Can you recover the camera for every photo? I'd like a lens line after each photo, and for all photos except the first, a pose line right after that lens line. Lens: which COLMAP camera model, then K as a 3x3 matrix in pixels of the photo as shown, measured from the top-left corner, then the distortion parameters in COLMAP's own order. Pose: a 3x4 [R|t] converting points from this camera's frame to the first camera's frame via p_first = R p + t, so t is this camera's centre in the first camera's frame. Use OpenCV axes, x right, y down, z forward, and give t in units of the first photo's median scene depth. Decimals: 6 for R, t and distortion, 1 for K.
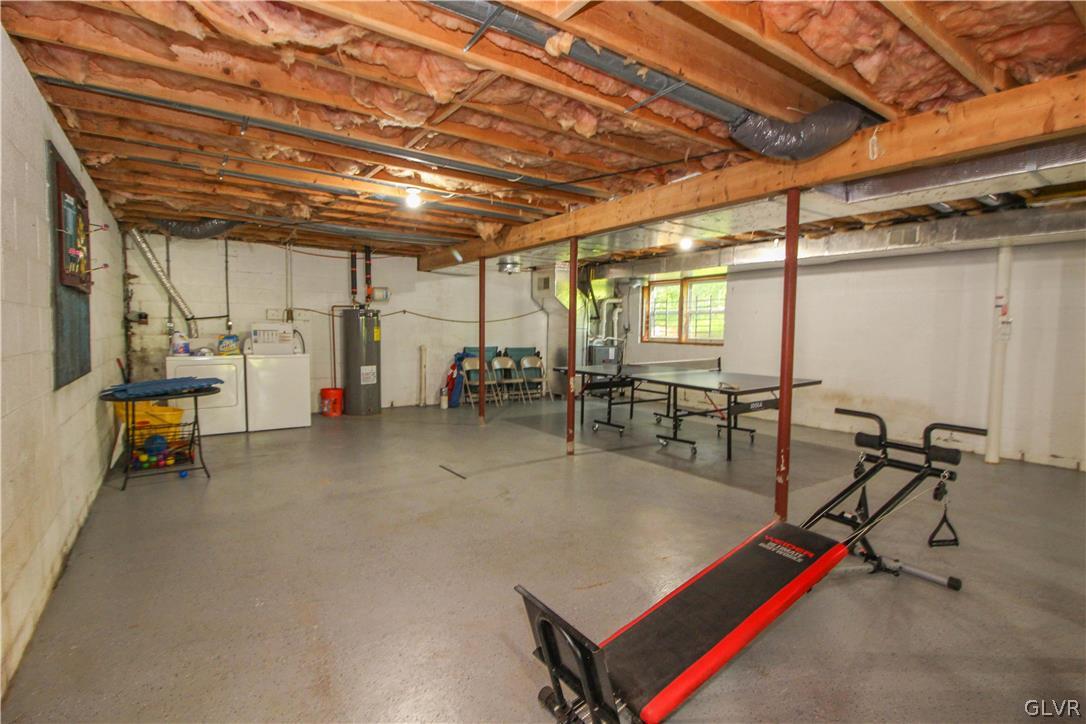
lens RADIAL K [[504.7, 0, 534.1], [0, 504.7, 364.8], [0, 0, 1]] dist [0.000699, 0.000220]
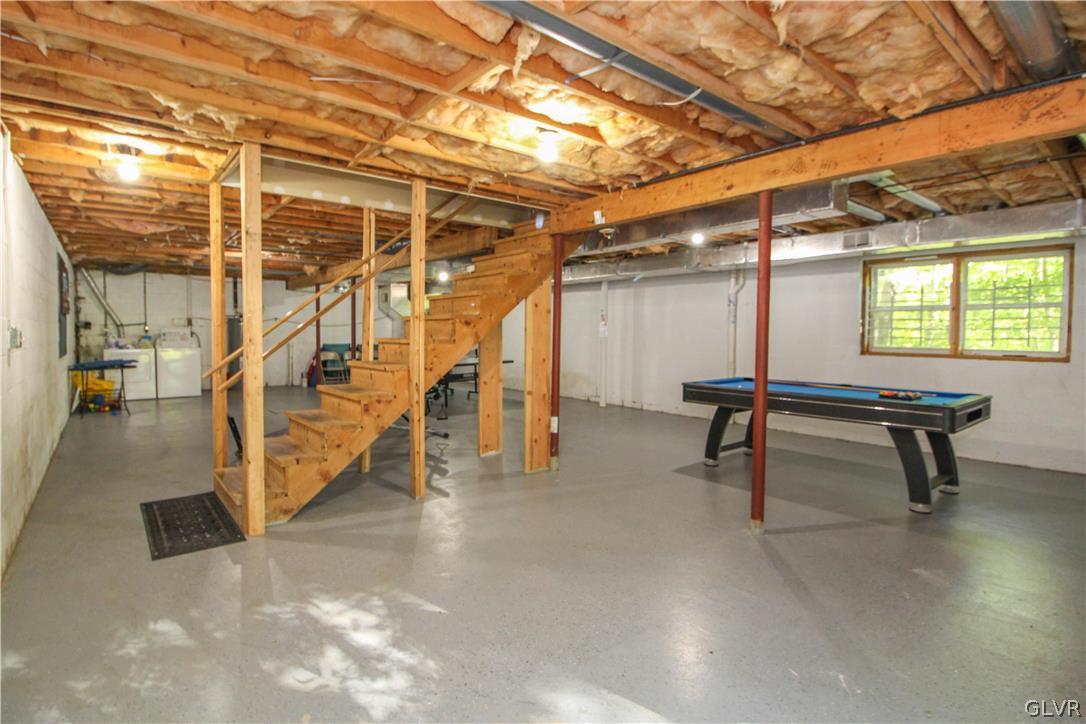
lens RADIAL K [[535.6, 0, 550.7], [0, 535.6, 363.4], [0, 0, 1]] dist [-0.028411, 0.000262]
pose [[0.996319, -0.008155, 0.085332, 0.484825], [0.009173, 0.999891, -0.011555, 0.054635], [-0.085229, 0.012296, 0.996286, -0.696814]]
